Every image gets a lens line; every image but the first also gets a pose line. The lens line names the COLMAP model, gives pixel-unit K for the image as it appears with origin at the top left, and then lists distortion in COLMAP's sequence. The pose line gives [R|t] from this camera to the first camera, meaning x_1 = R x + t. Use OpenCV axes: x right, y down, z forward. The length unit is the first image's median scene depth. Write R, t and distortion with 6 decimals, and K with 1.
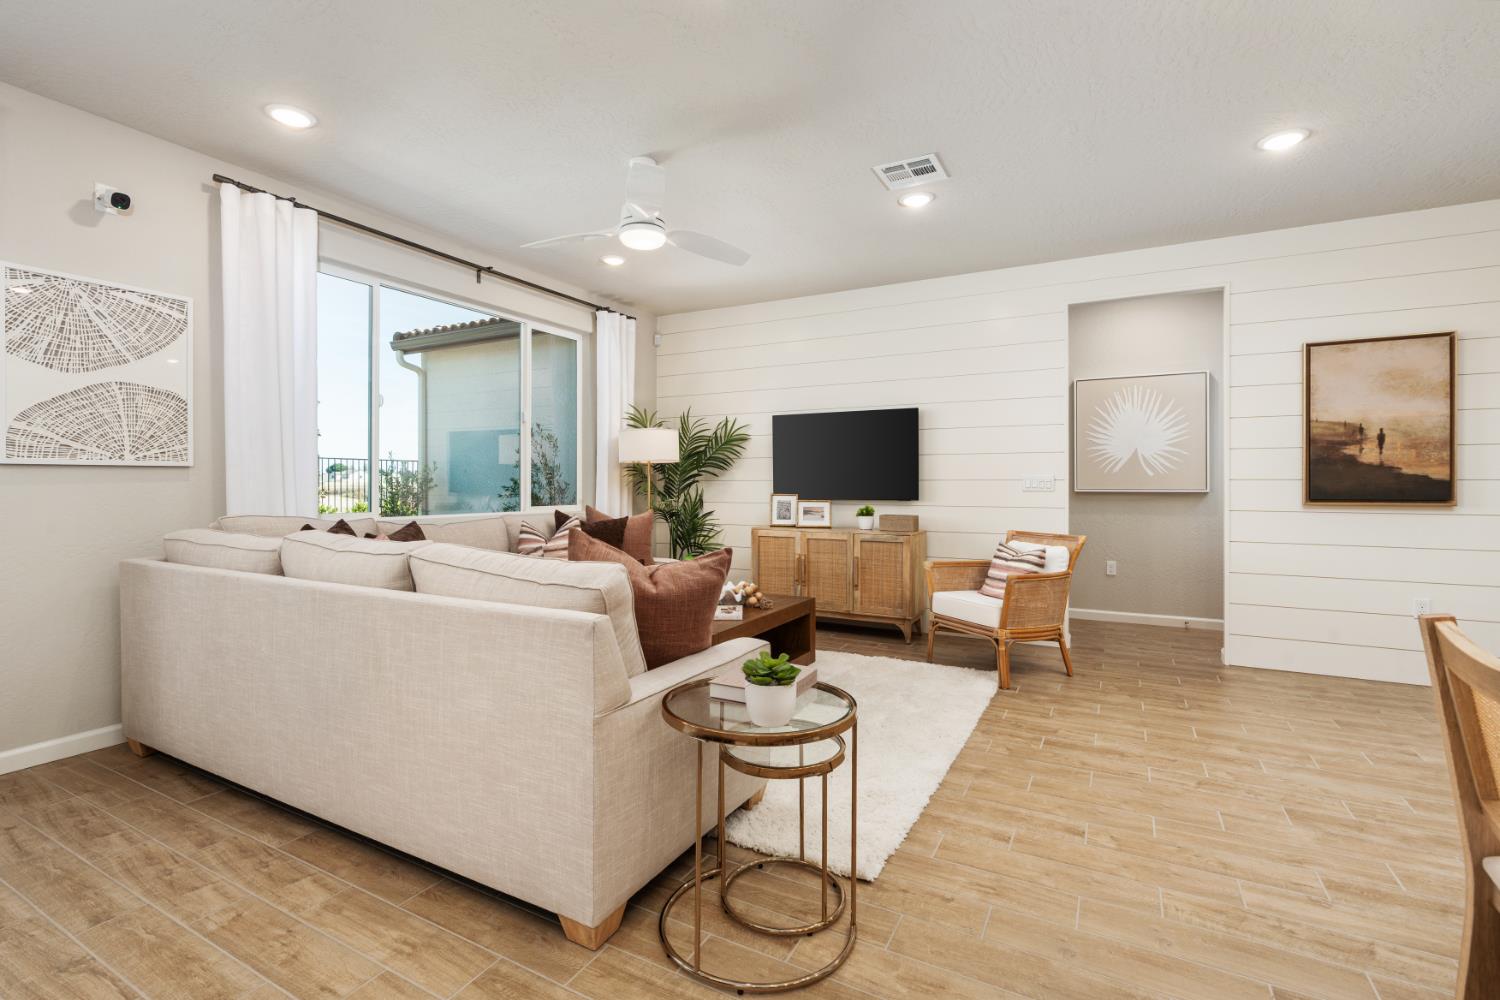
lens RADIAL K [[685.4, 0, 749.5], [0, 685.4, 481.5], [0, 0, 1]] dist [-0.009047, 0.000645]
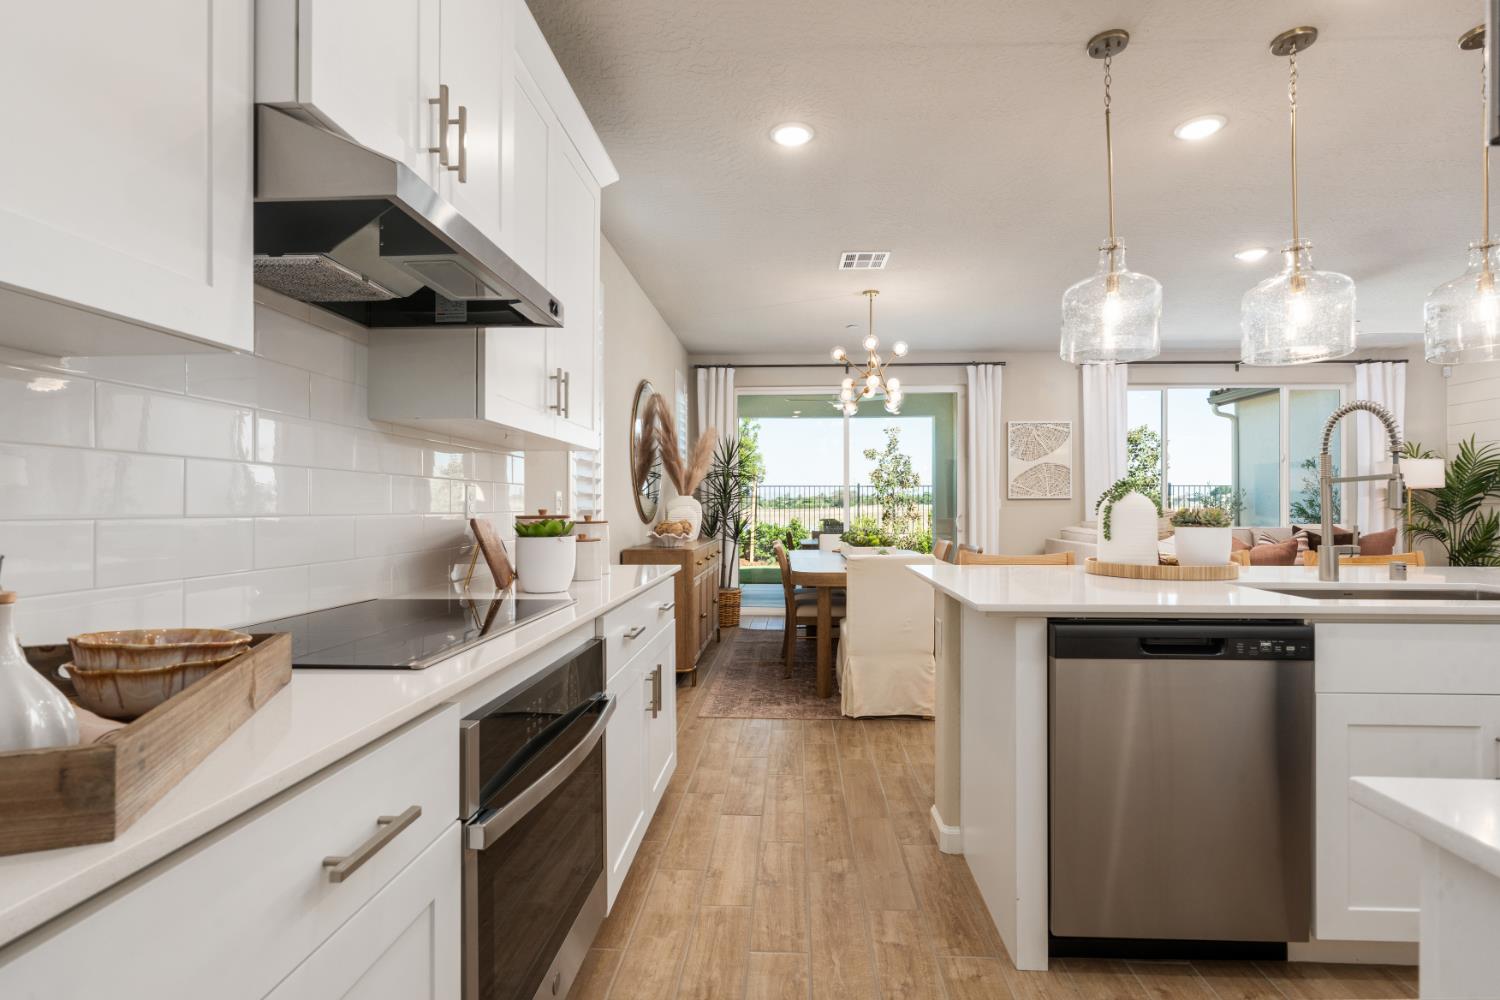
lens RADIAL K [[716.2, 0, 761.7], [0, 716.2, 509.3], [0, 0, 1]] dist [-0.002391, 0.001710]
pose [[0.439322, 0.002272, -0.898327, 0.650262], [0.002820, 0.999988, 0.003909, 0.000376], [0.898325, -0.004250, 0.439310, -0.726763]]
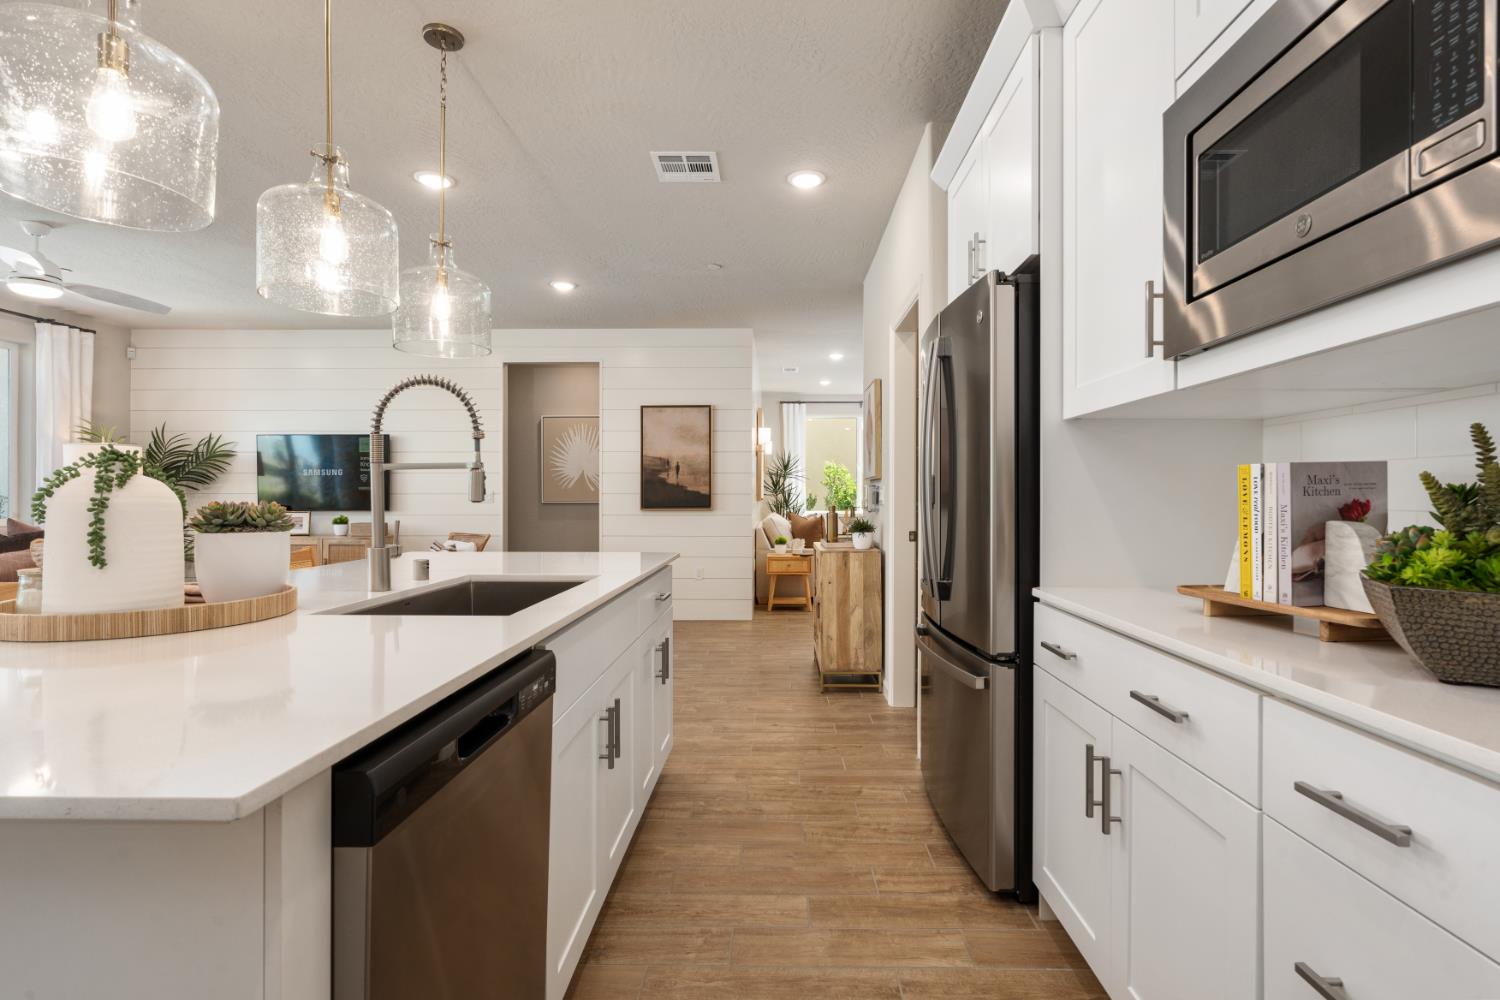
lens RADIAL K [[716.2, 0, 764.3], [0, 716.2, 489.5], [0, 0, 1]] dist [-0.002391, 0.001710]
pose [[0.884327, 0.004410, 0.466846, 0.322075], [-0.000956, 0.999970, -0.007635, -0.000784], [-0.466866, 0.006305, 0.884305, -0.579513]]
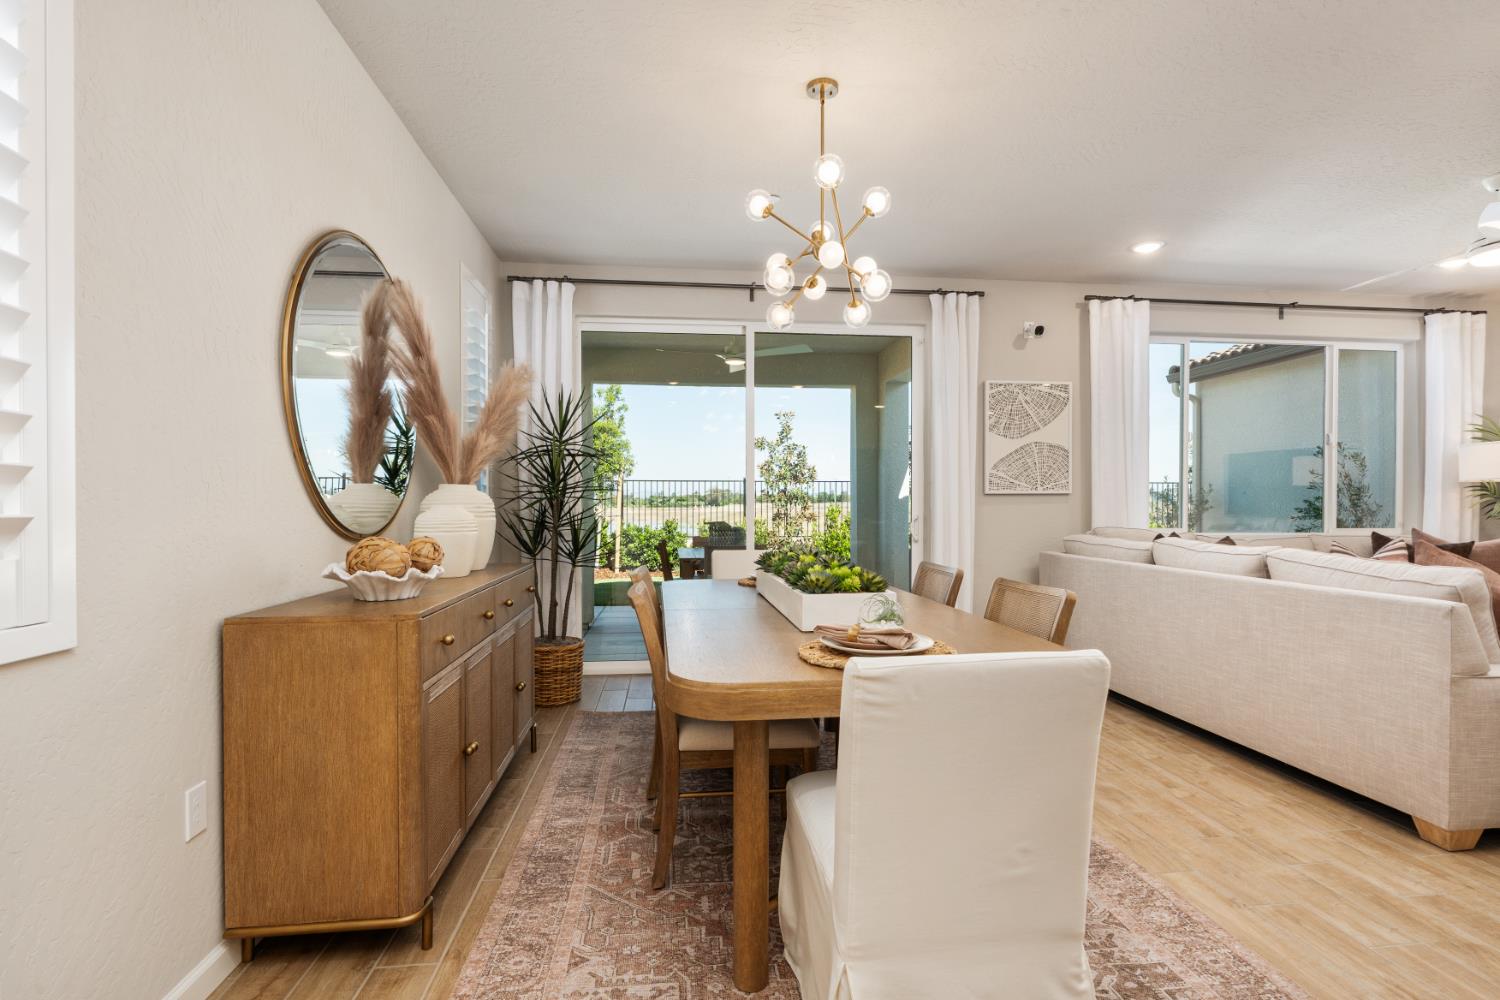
lens RADIAL K [[716.2, 0, 750.6], [0, 716.2, 513.2], [0, 0, 1]] dist [-0.002391, 0.001710]
pose [[0.576844, 0.008337, -0.816812, 0.054731], [0.002582, 0.999924, 0.012030, 0.000200], [0.816850, -0.009048, 0.576779, -0.405897]]
